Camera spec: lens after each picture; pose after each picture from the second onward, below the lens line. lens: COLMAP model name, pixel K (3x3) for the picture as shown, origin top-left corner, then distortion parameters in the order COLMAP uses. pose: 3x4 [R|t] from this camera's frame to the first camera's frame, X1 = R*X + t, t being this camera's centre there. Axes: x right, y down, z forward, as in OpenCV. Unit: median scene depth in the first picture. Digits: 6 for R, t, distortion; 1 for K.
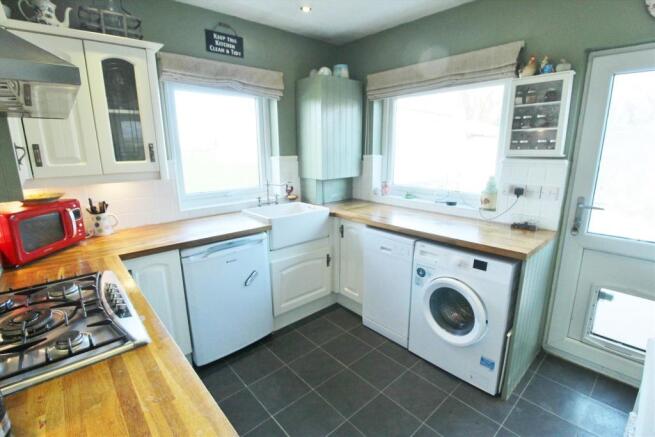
lens RADIAL K [[310.5, 0, 328.7], [0, 310.5, 216.2], [0, 0, 1]] dist [-0.002374, -0.001137]
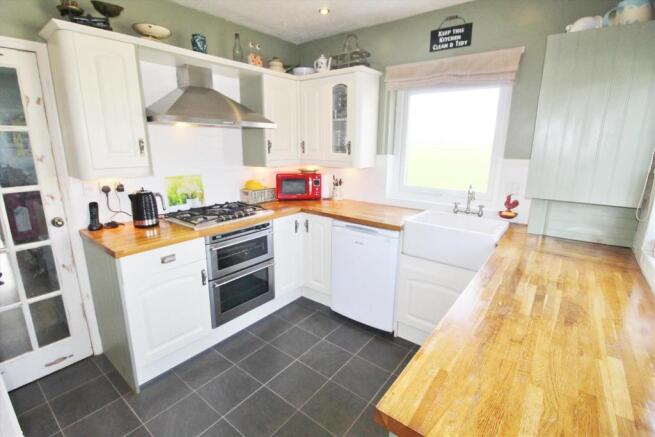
lens RADIAL K [[310.5, 0, 328.7], [0, 310.5, 216.2], [0, 0, 1]] dist [-0.002374, -0.001137]
pose [[0.191633, 0.233332, -0.953327, 0.651981], [-0.229975, 0.954963, 0.187504, -0.124067], [0.954143, 0.183310, 0.236663, 0.526351]]
